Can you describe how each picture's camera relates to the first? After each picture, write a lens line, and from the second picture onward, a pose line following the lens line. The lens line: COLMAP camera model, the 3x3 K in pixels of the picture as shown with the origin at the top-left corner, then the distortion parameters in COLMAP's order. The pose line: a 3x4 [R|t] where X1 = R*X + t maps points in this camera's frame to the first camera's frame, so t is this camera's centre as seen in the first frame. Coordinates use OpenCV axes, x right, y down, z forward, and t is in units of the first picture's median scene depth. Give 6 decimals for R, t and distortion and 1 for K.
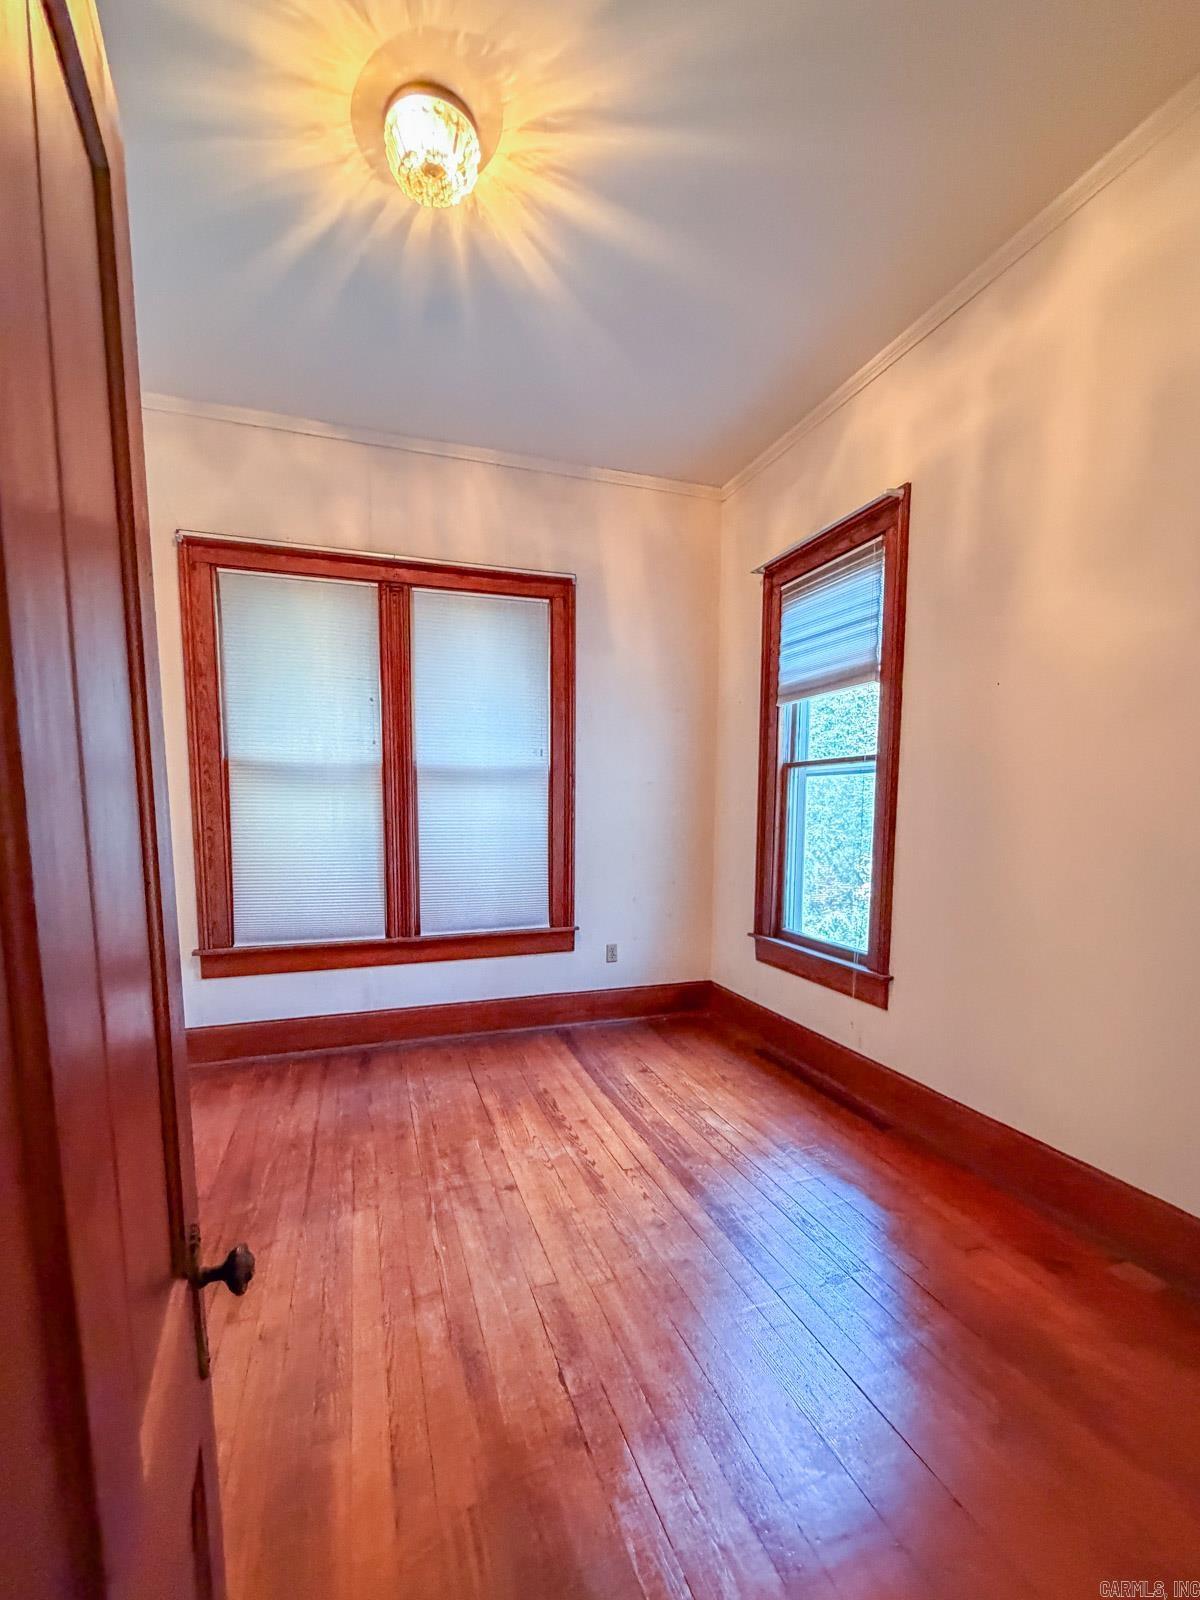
lens RADIAL K [[696.2, 0, 584.3], [0, 696.2, 800.5], [0, 0, 1]] dist [0.000494, 0.001865]
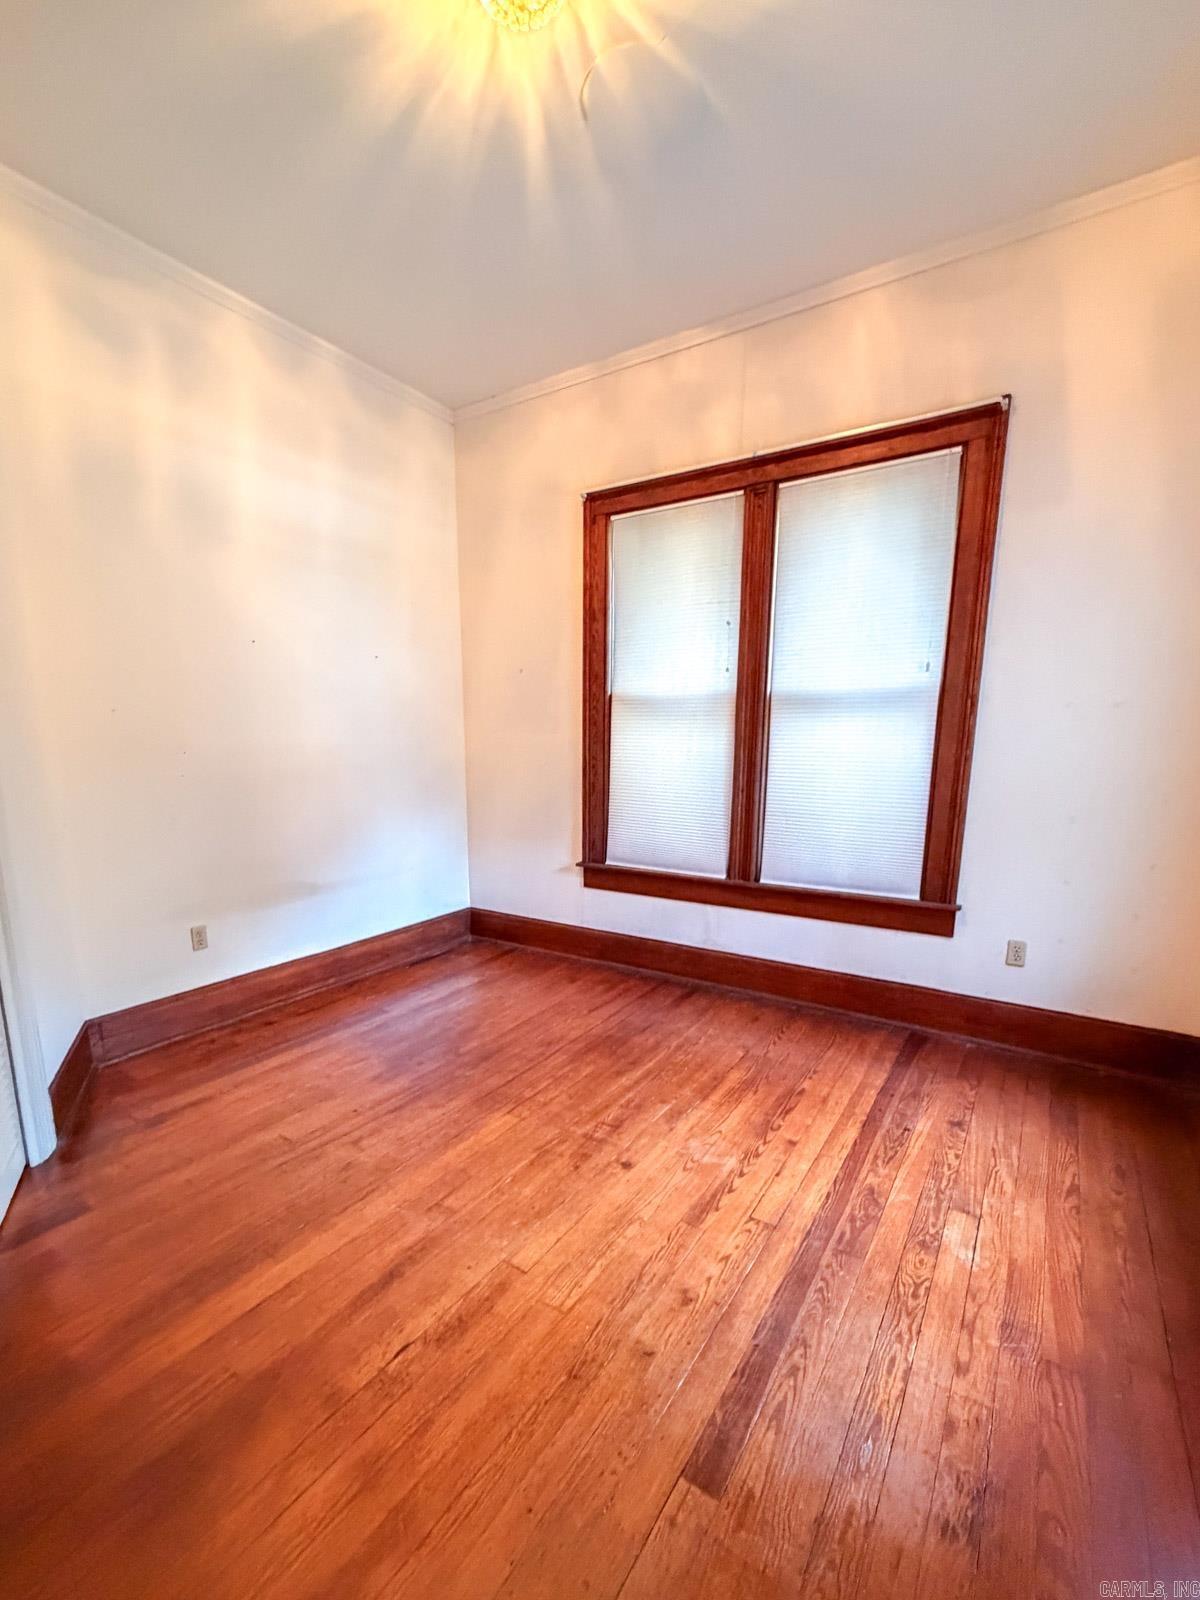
lens RADIAL K [[696.2, 0, 598.7], [0, 696.2, 809.3], [0, 0, 1]] dist [0.000494, 0.001865]
pose [[0.628827, 0.082913, -0.773112, 0.335544], [0.000829, 0.994226, 0.107301, 0.001592], [0.777545, -0.068114, 0.625128, 0.280244]]
